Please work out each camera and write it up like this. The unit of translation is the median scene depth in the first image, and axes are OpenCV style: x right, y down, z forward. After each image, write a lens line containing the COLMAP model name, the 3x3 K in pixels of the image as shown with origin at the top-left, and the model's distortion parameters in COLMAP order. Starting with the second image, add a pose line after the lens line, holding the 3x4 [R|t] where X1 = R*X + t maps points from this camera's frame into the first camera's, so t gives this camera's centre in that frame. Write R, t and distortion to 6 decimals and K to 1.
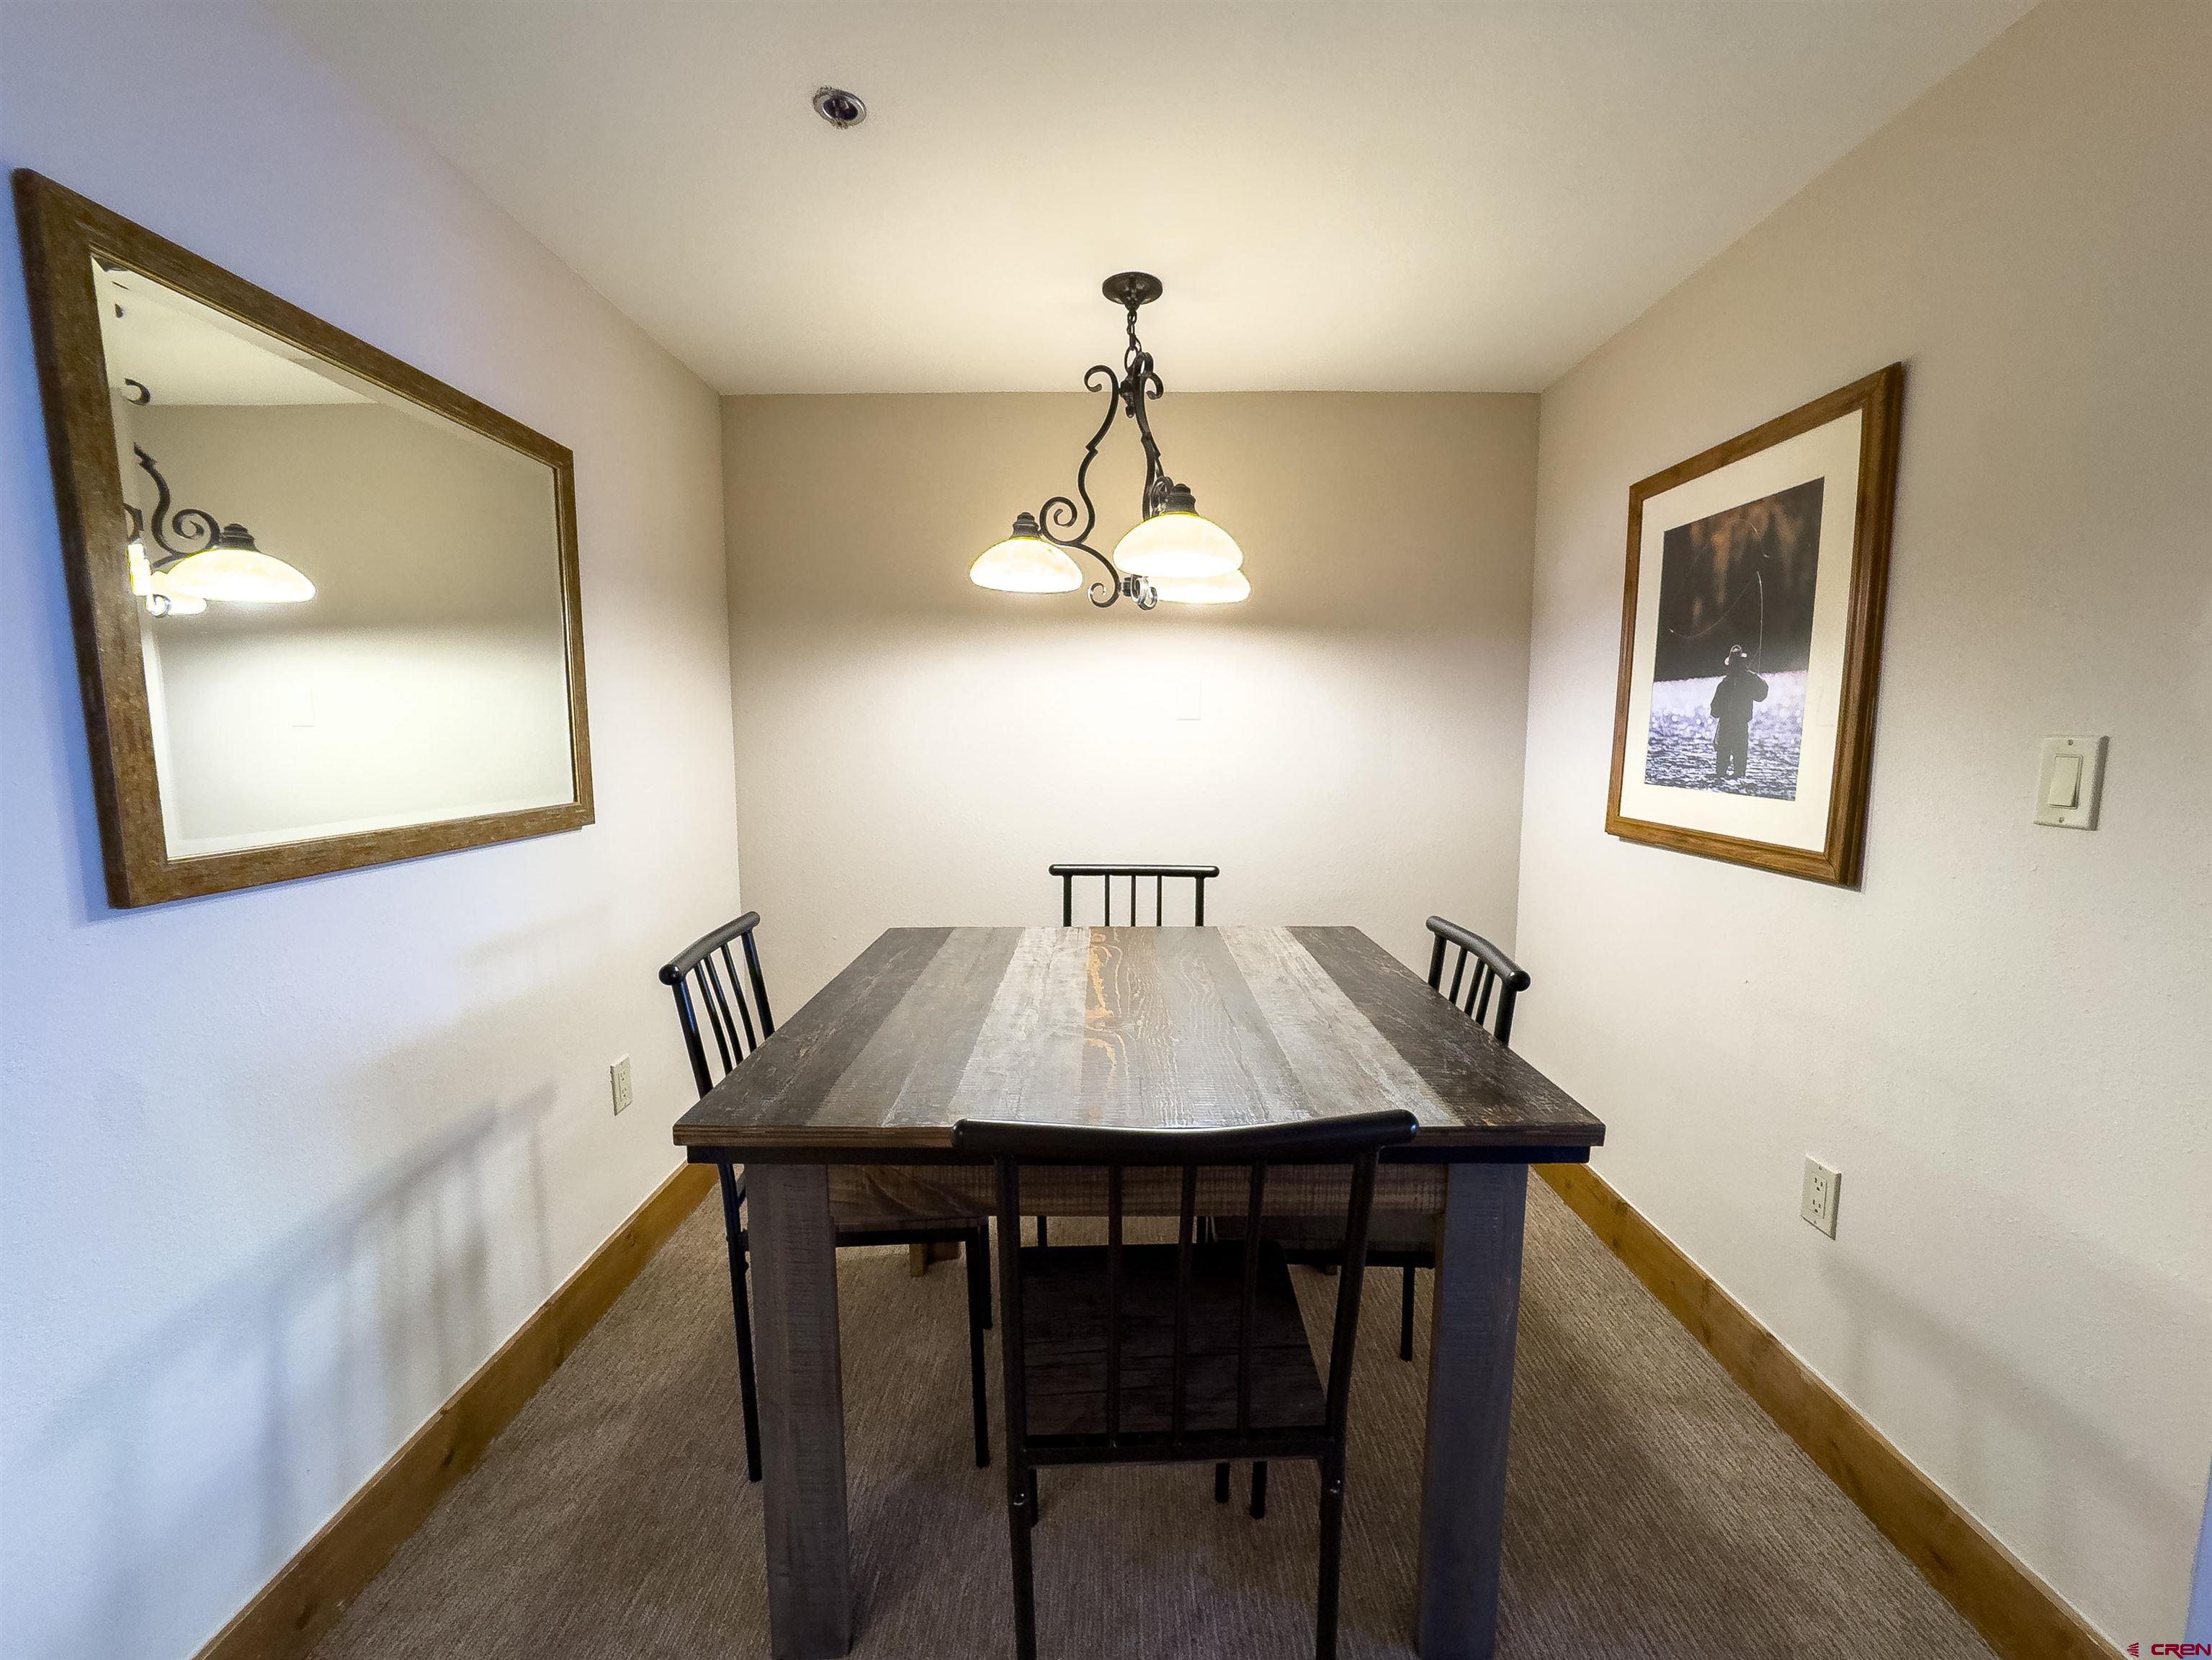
lens RADIAL K [[888.2, 0, 1106.0], [0, 888.2, 830.0], [0, 0, 1]] dist [-0.004089, 0.000246]
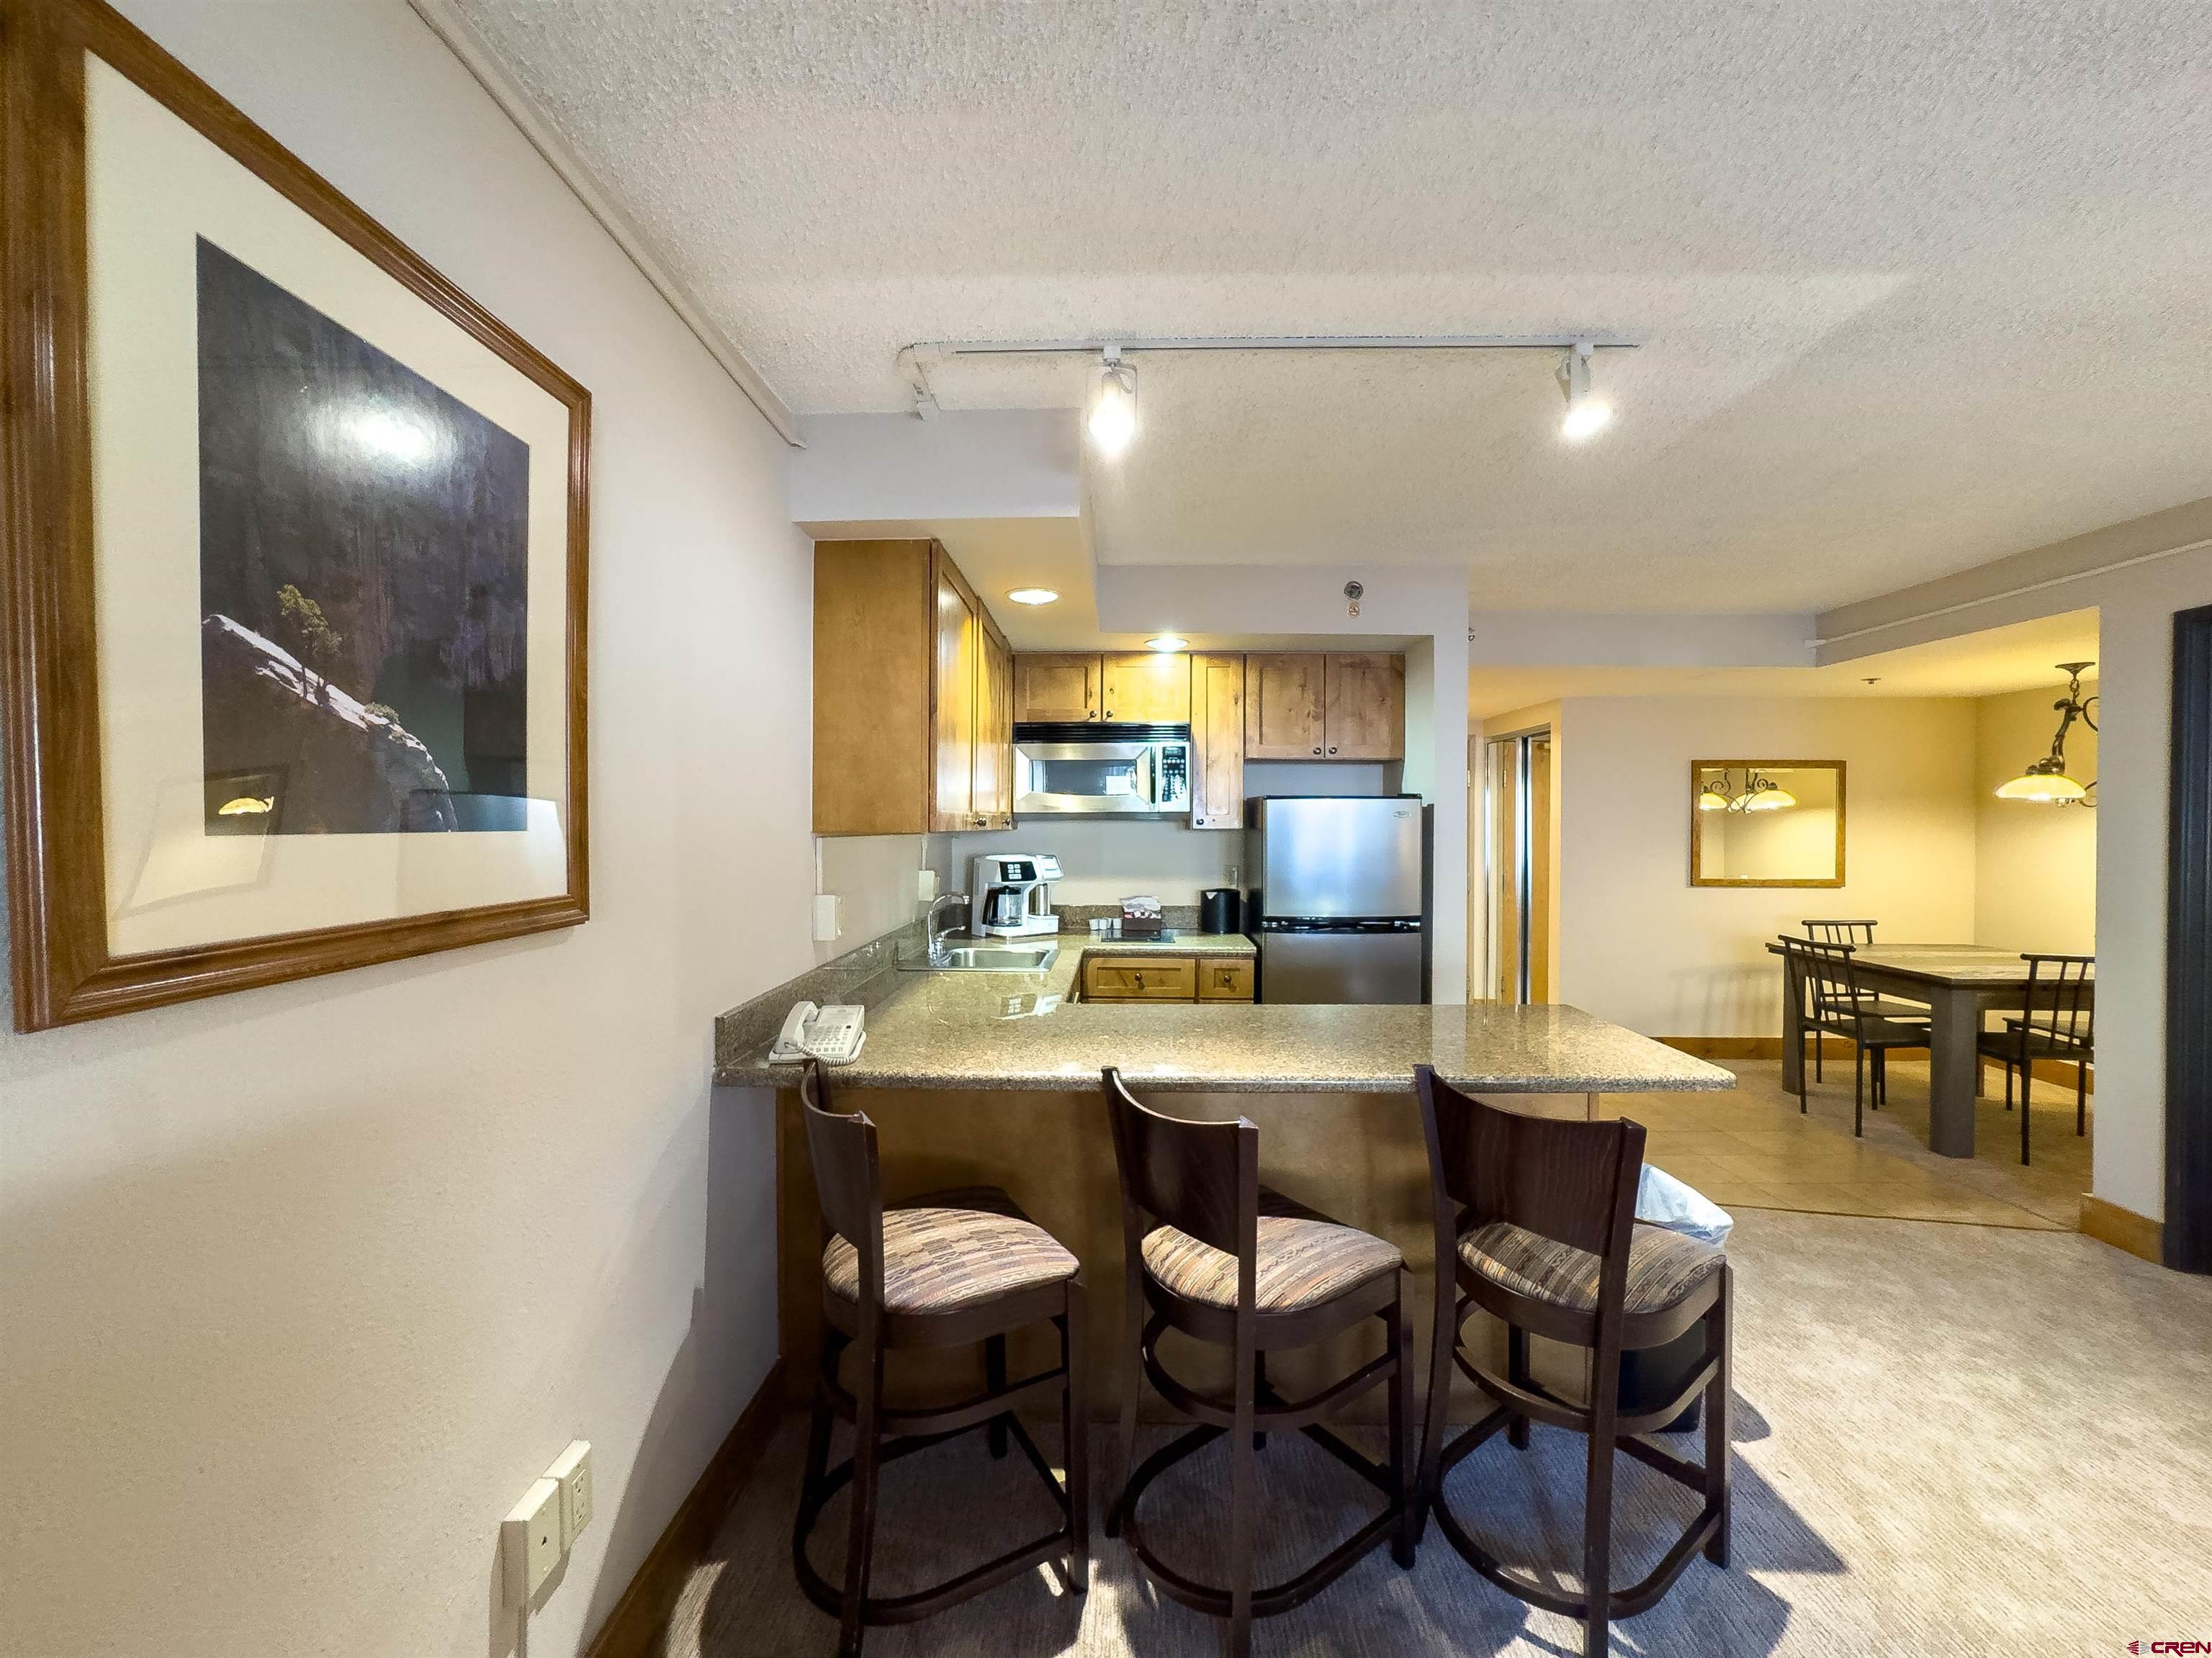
lens RADIAL K [[902.7, 0, 1106.0], [0, 902.7, 829.0], [0, 0, 1]] dist [-0.032980, 0.014055]
pose [[-0.017829, 0.011294, -0.999777, 3.096879], [-0.116830, 0.993063, 0.013301, 0.061155], [0.992992, 0.117042, -0.016386, -1.769665]]
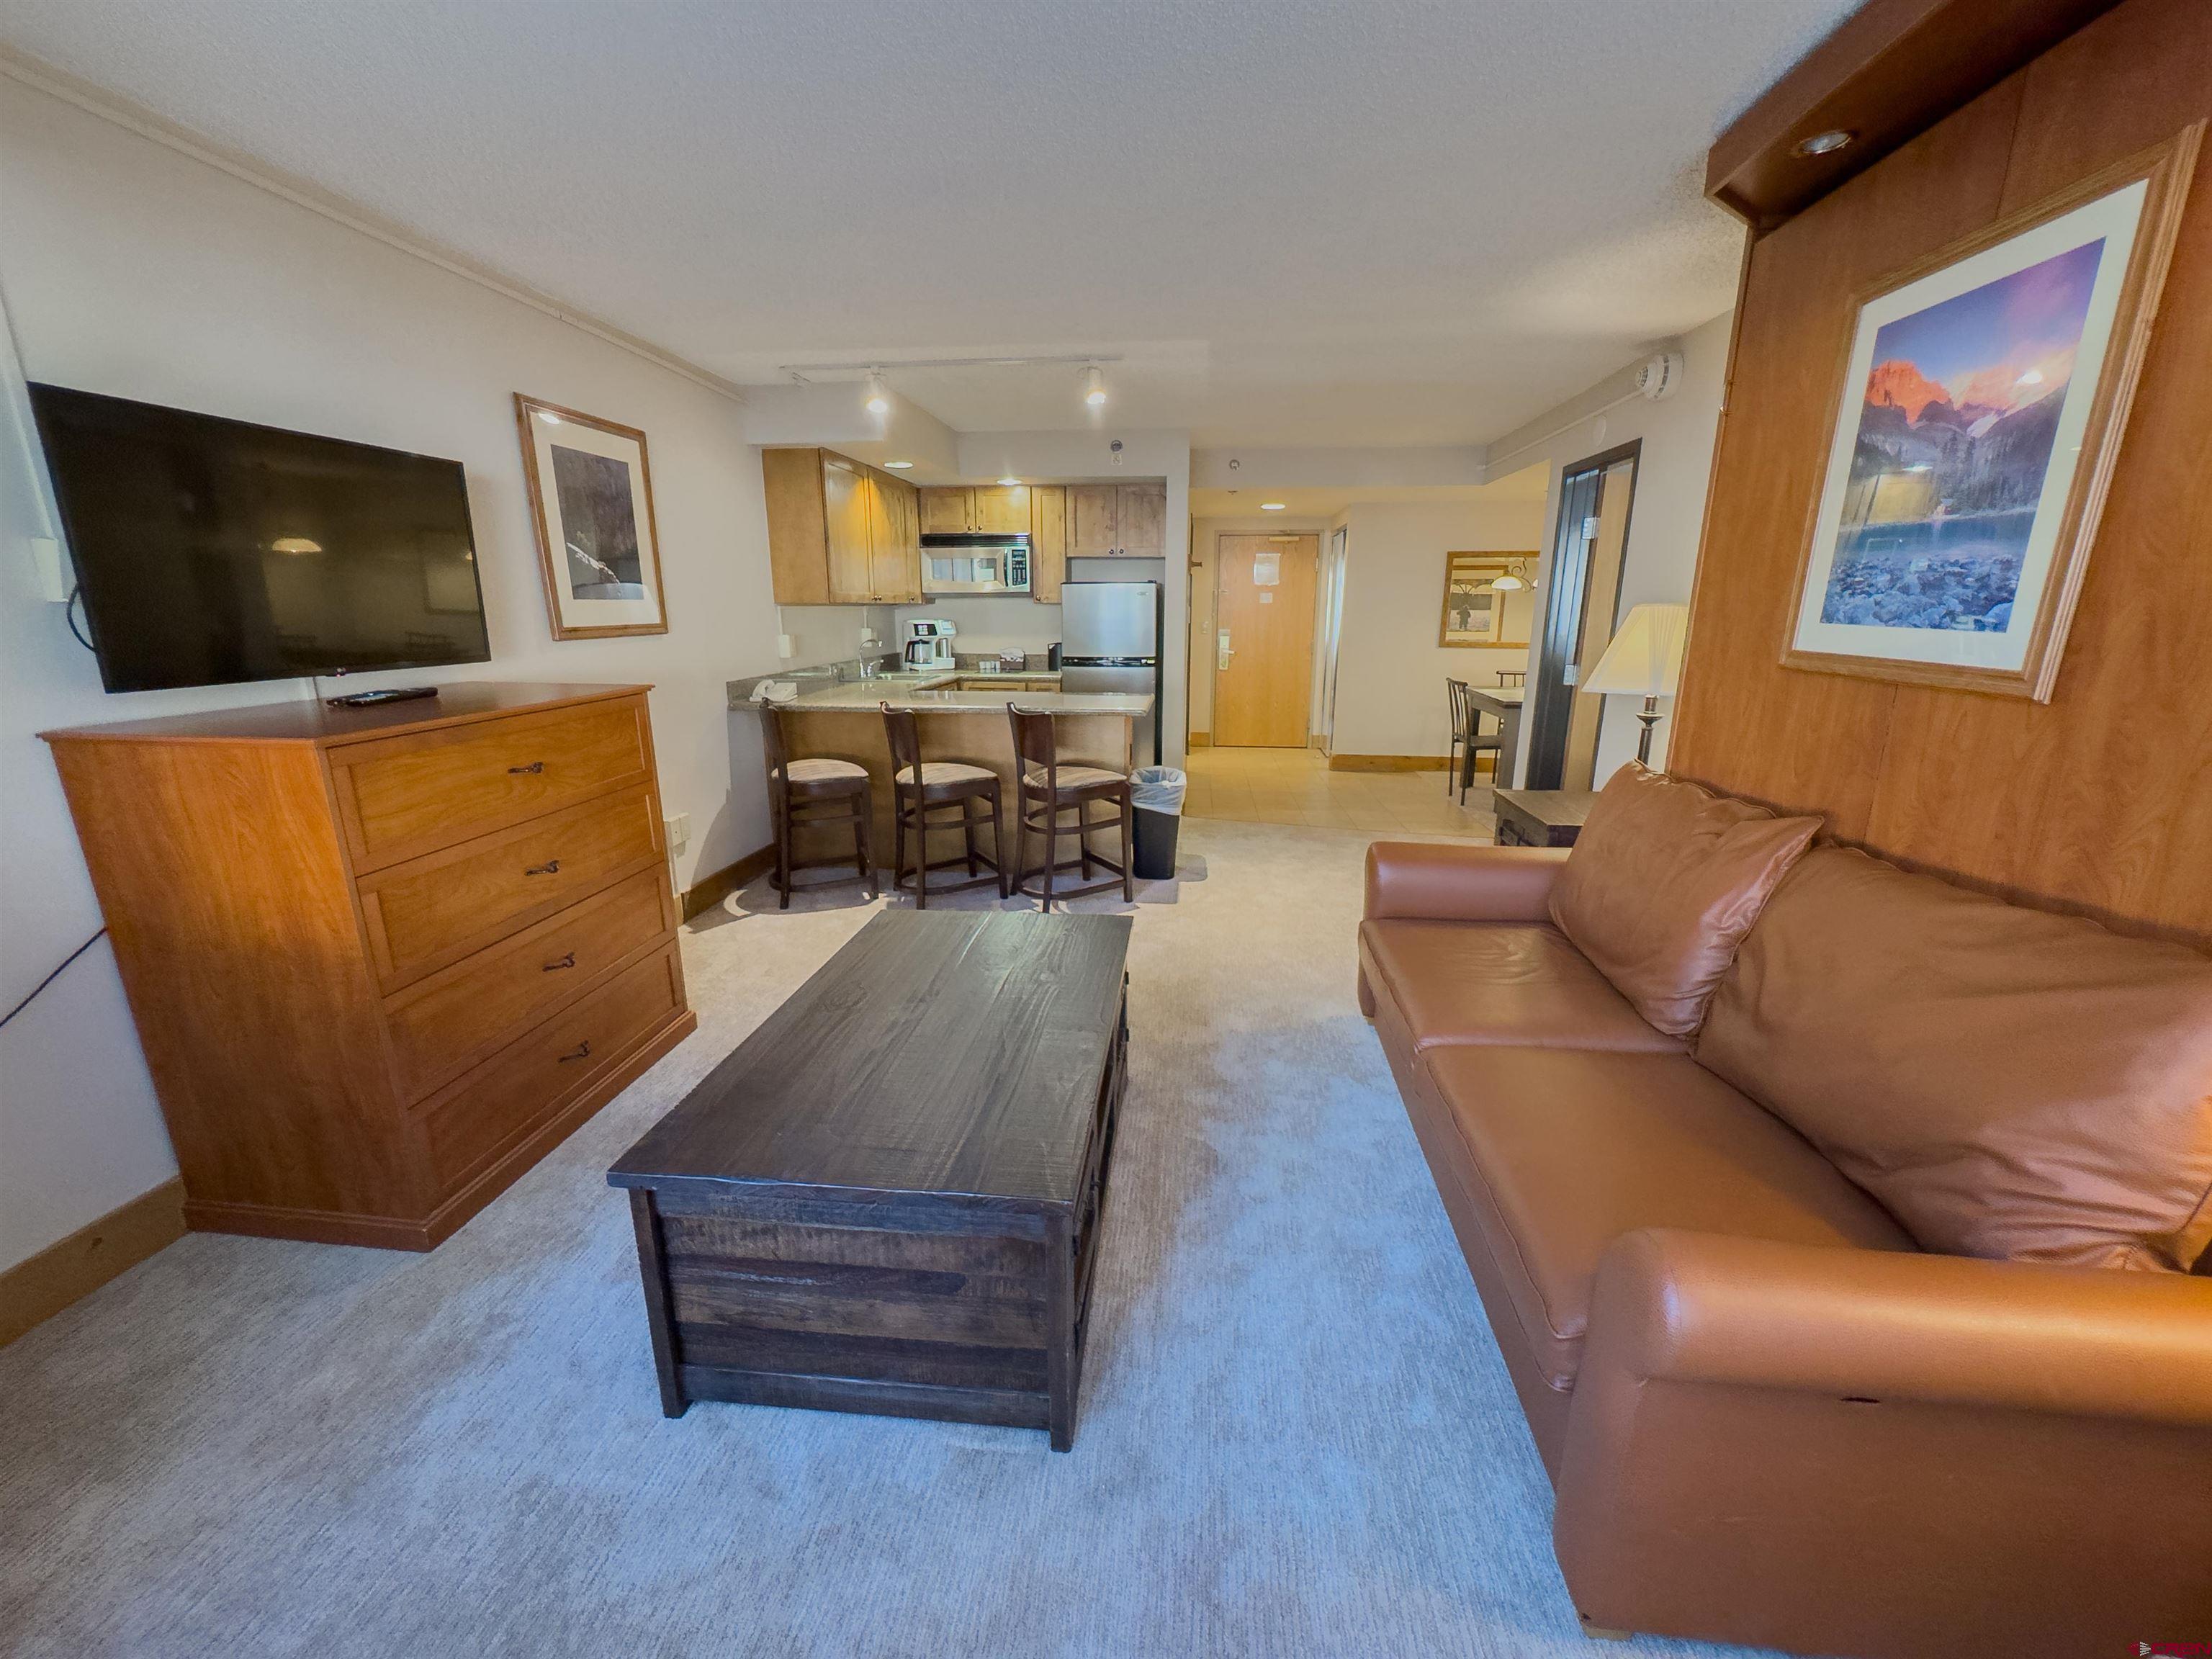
lens RADIAL K [[888.1, 0, 1106.0], [0, 888.1, 829.5], [0, 0, 1]] dist [-0.004089, 0.000246]
pose [[-0.104738, 0.249978, -0.962570, 4.772080], [-0.113882, 0.958512, 0.261316, -0.047758], [0.987958, 0.136989, -0.071925, -0.724933]]
